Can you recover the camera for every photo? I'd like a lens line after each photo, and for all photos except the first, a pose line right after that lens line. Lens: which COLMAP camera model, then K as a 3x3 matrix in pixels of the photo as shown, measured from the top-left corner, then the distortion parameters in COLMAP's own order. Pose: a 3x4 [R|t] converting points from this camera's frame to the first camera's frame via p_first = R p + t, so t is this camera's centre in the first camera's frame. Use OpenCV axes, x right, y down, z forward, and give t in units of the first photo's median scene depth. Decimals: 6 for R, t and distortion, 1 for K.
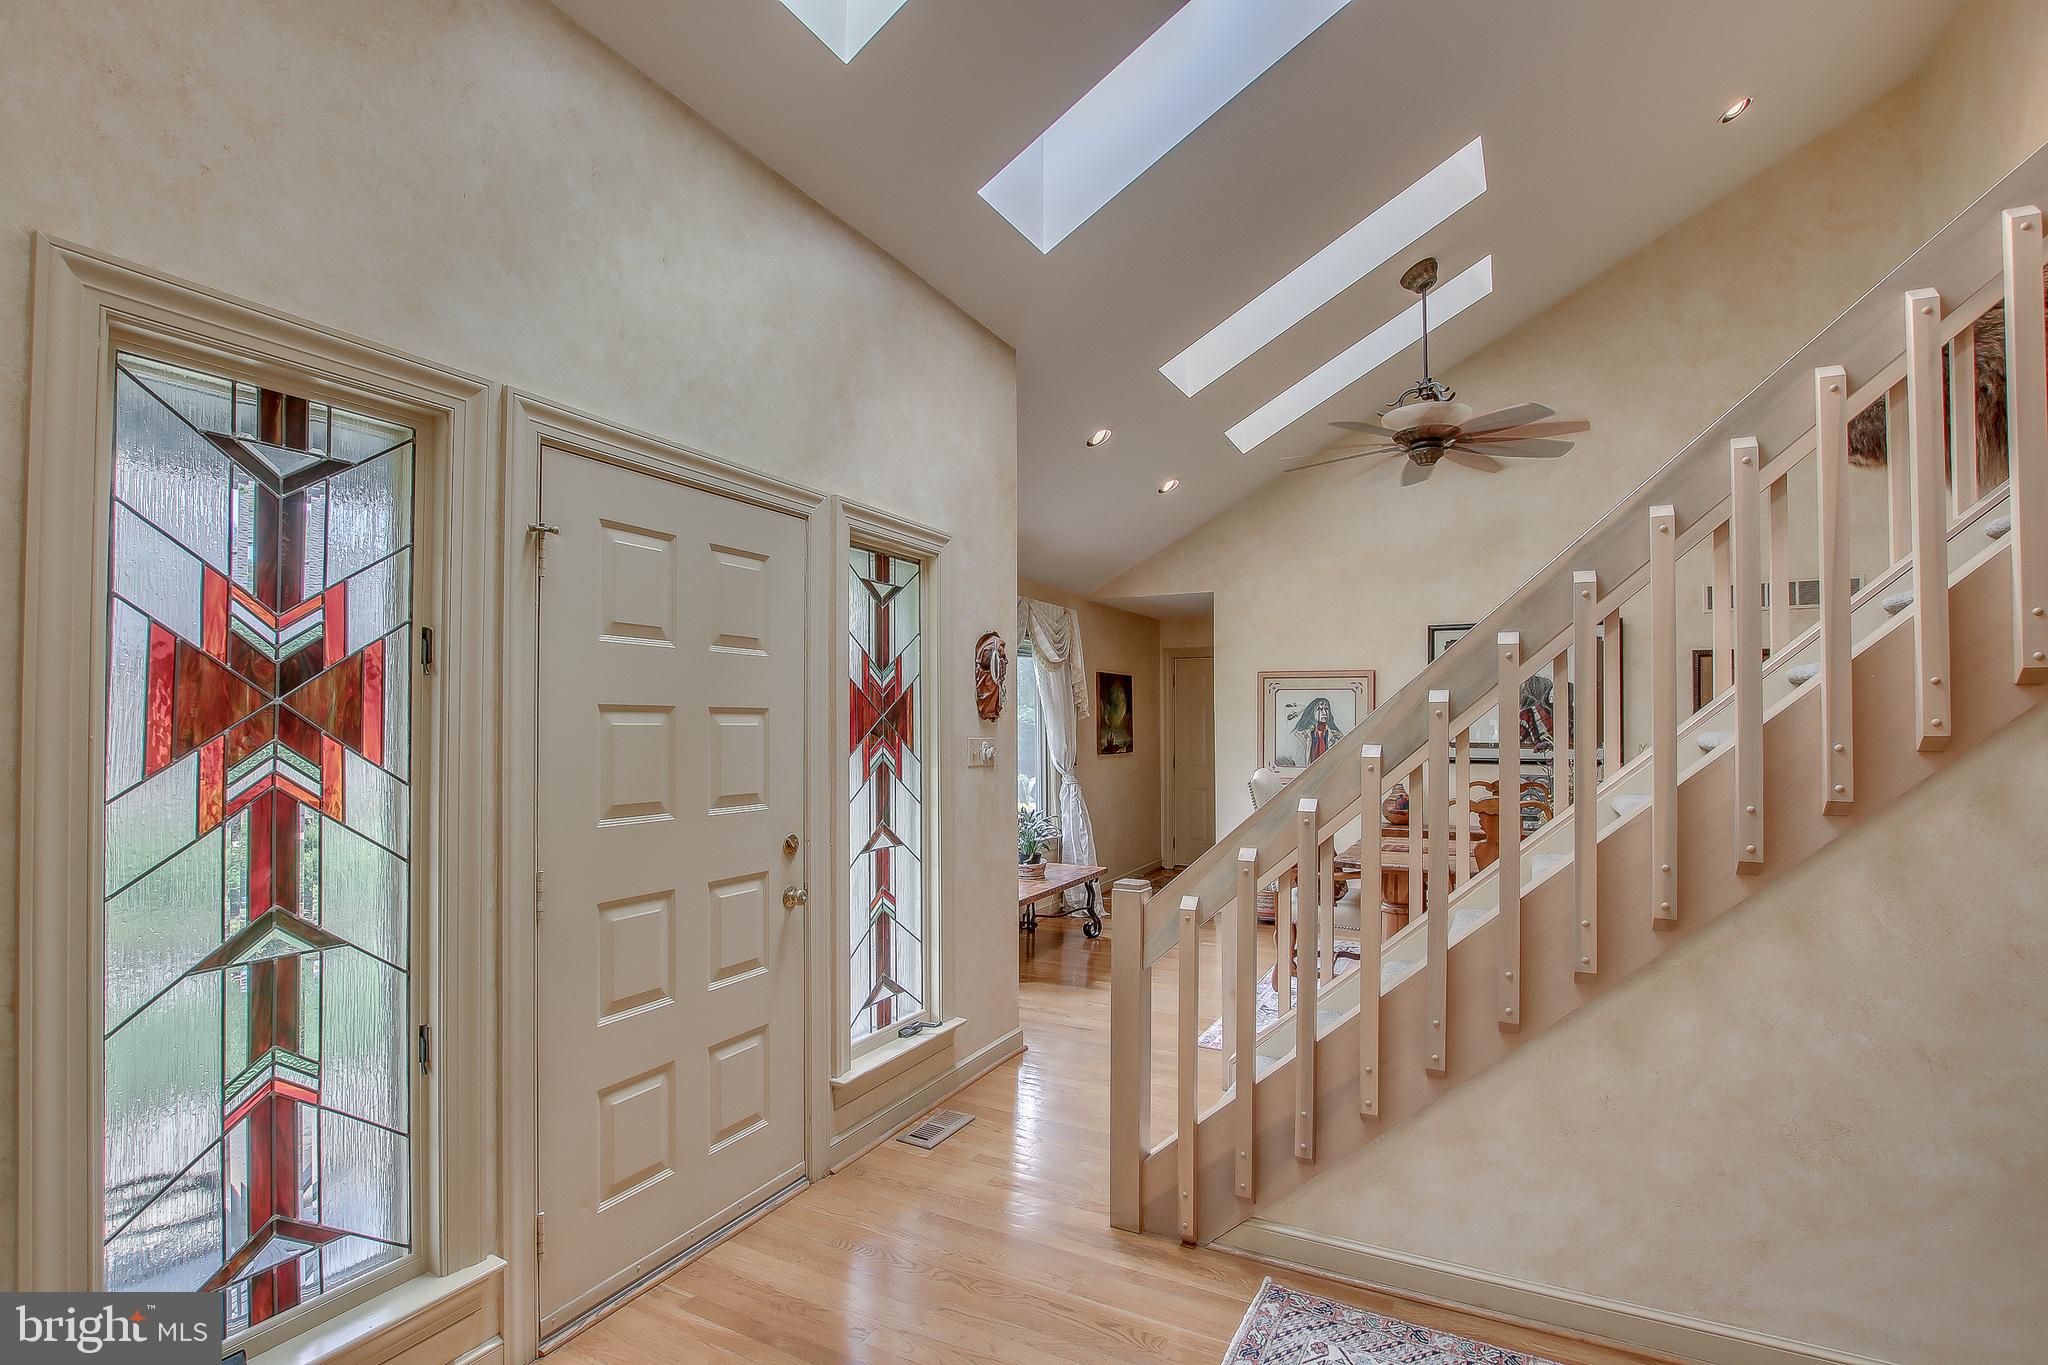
lens RADIAL K [[965.7, 0, 1024.0], [0, 965.7, 682.5], [0, 0, 1]] dist [-0.022997, 0.001739]
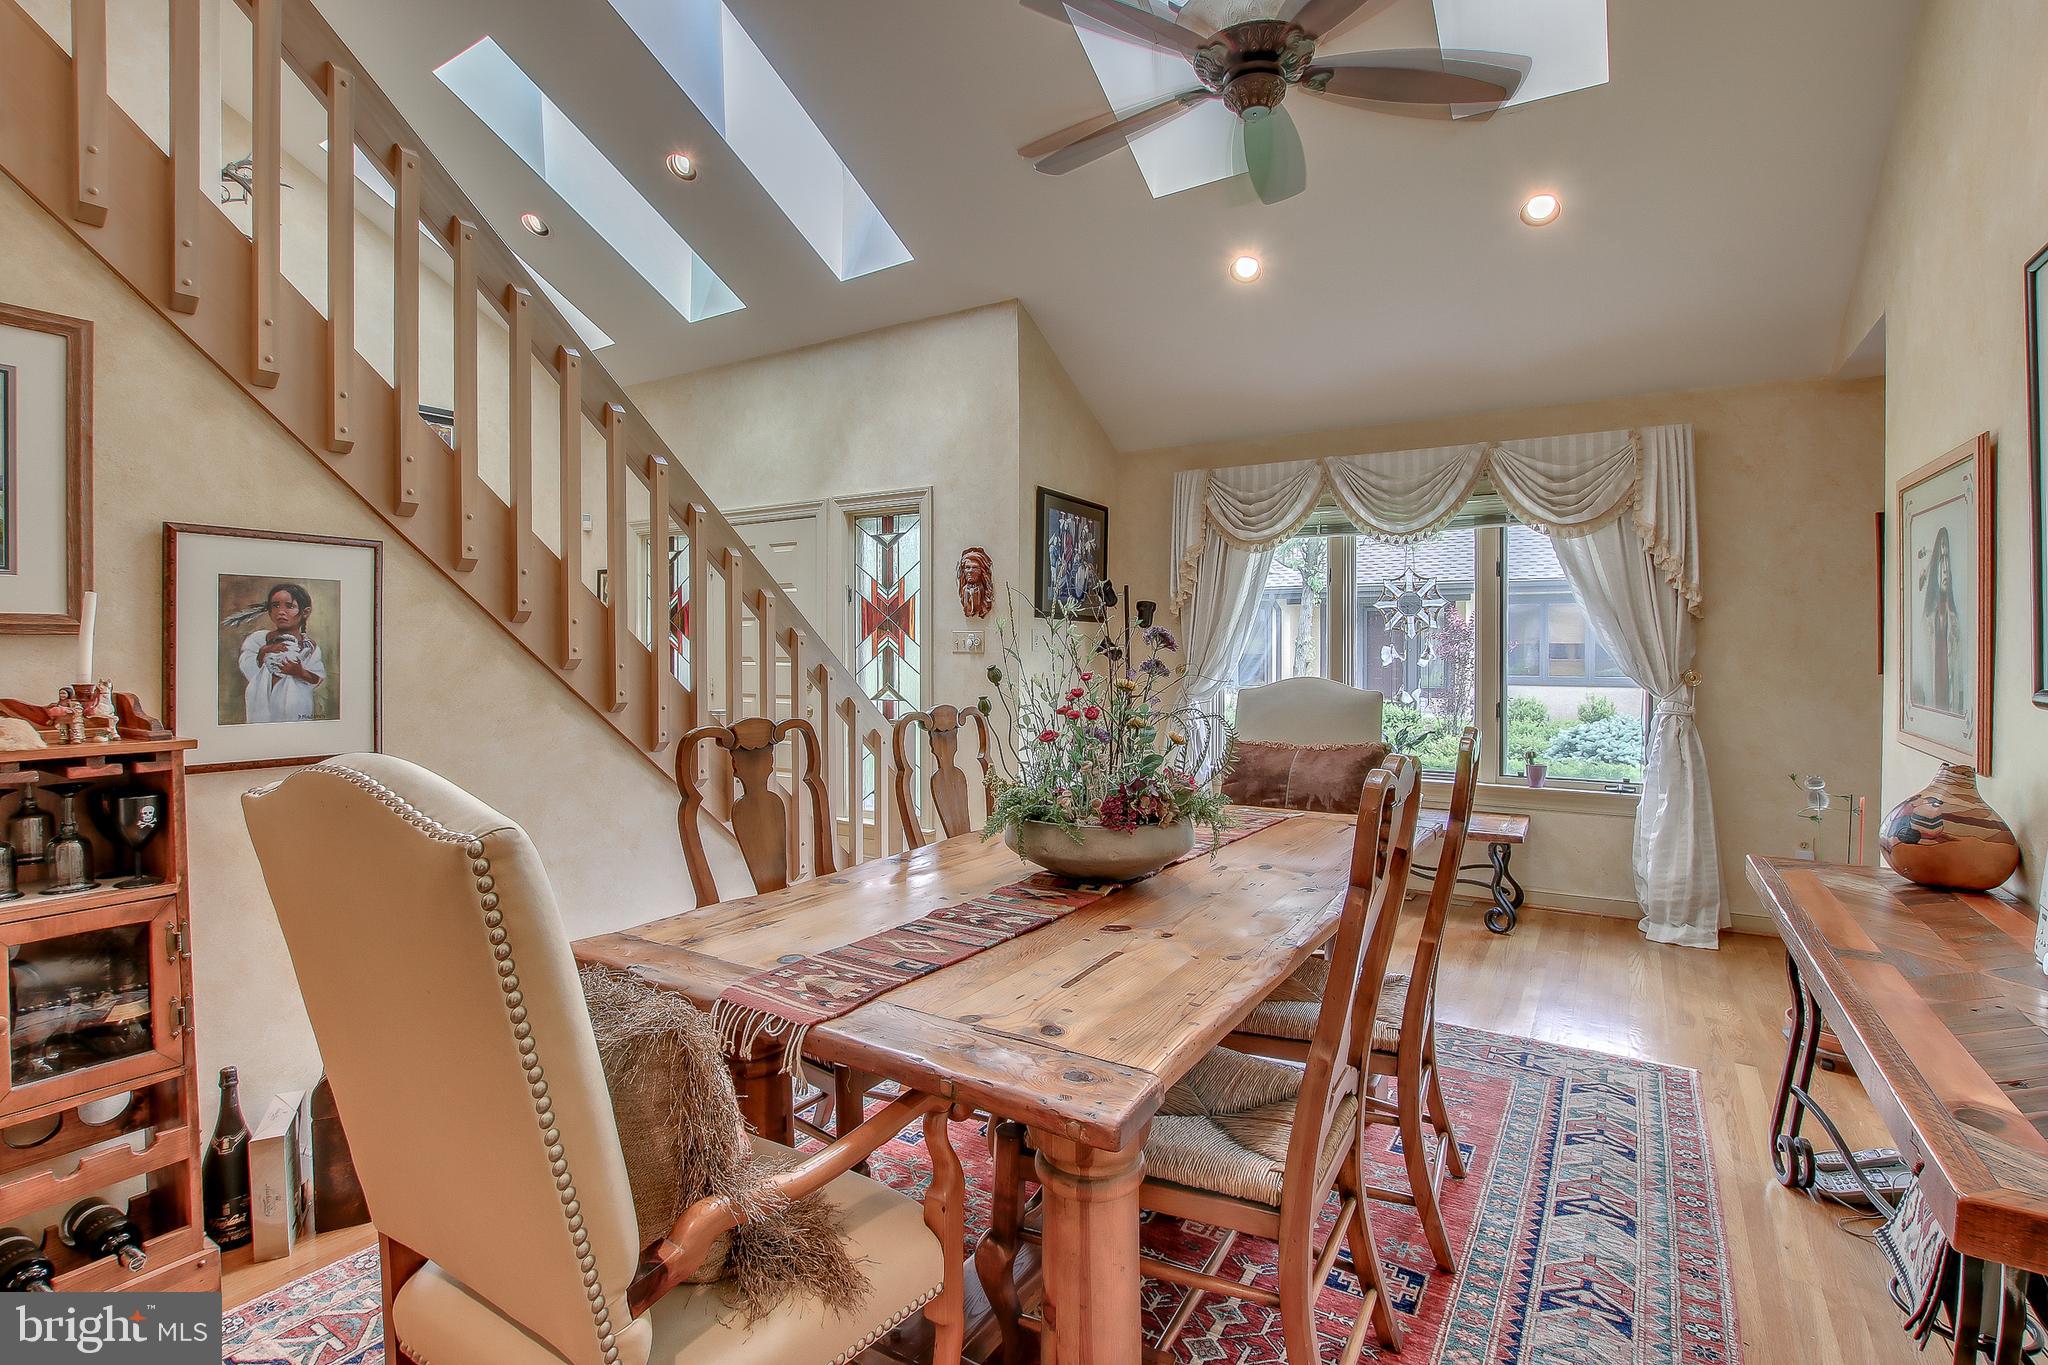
lens RADIAL K [[971.7, 0, 1022.7], [0, 971.7, 624.6], [0, 0, 1]] dist [-0.028433, 0.000095]
pose [[-0.085413, -0.014811, -0.996236, 1.457457], [0.051358, 0.998495, -0.019248, 0.090075], [0.995021, -0.052809, -0.084524, 1.377967]]
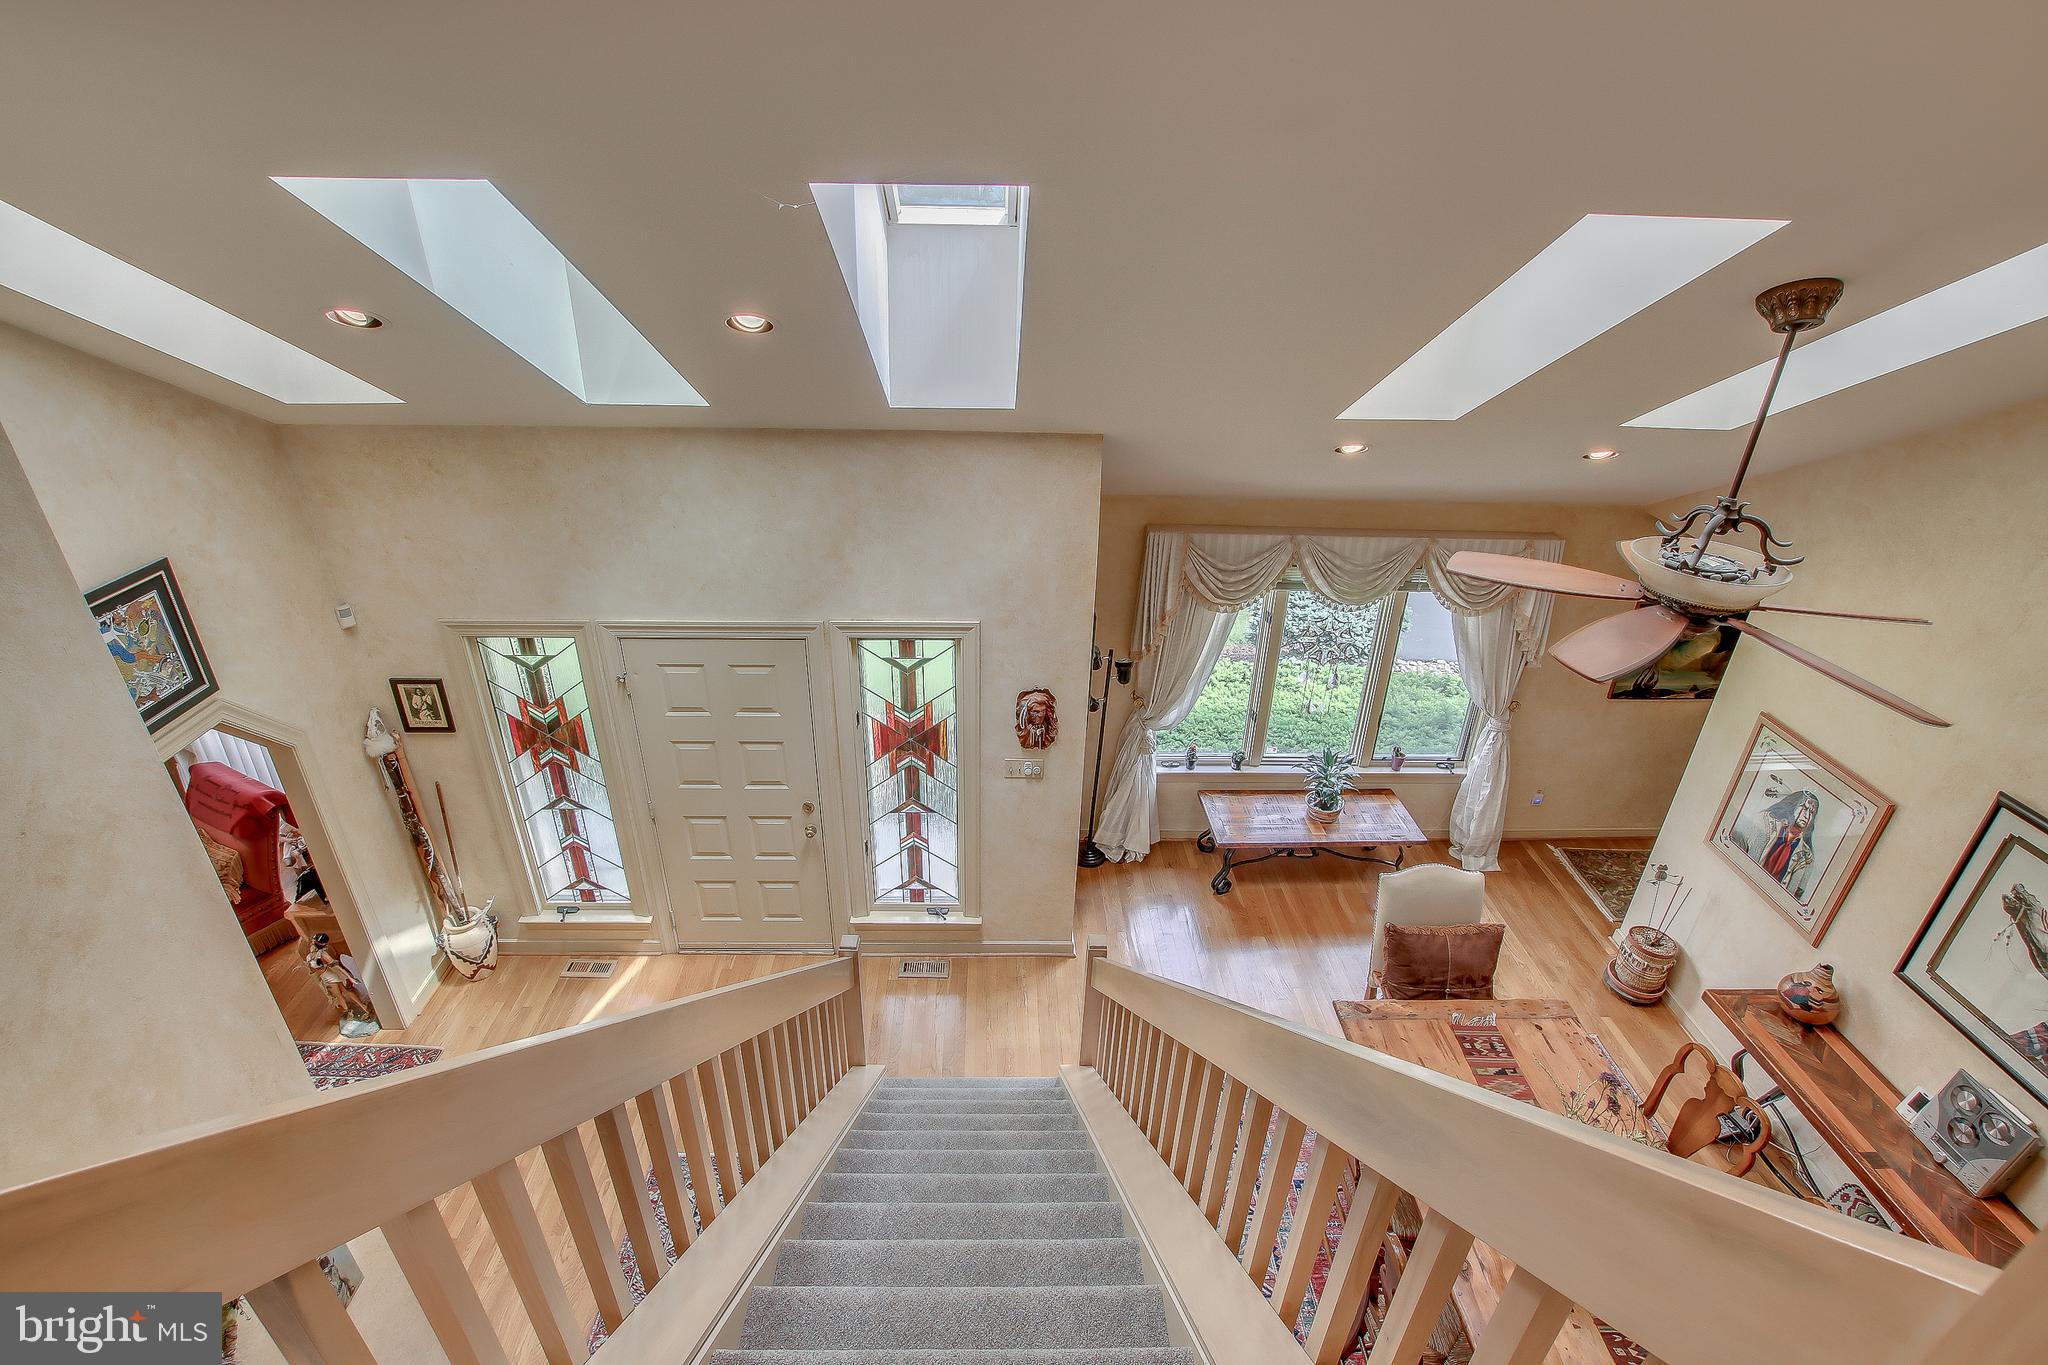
lens RADIAL K [[968.6, 0, 1015.6], [0, 968.6, 670.4], [0, 0, 1]] dist [-0.030327, 0.001213]
pose [[0.475277, 0.403684, -0.781762, 1.071466], [0.020004, 0.883343, 0.468300, -0.766486], [0.879609, -0.238210, 0.411757, 0.561359]]
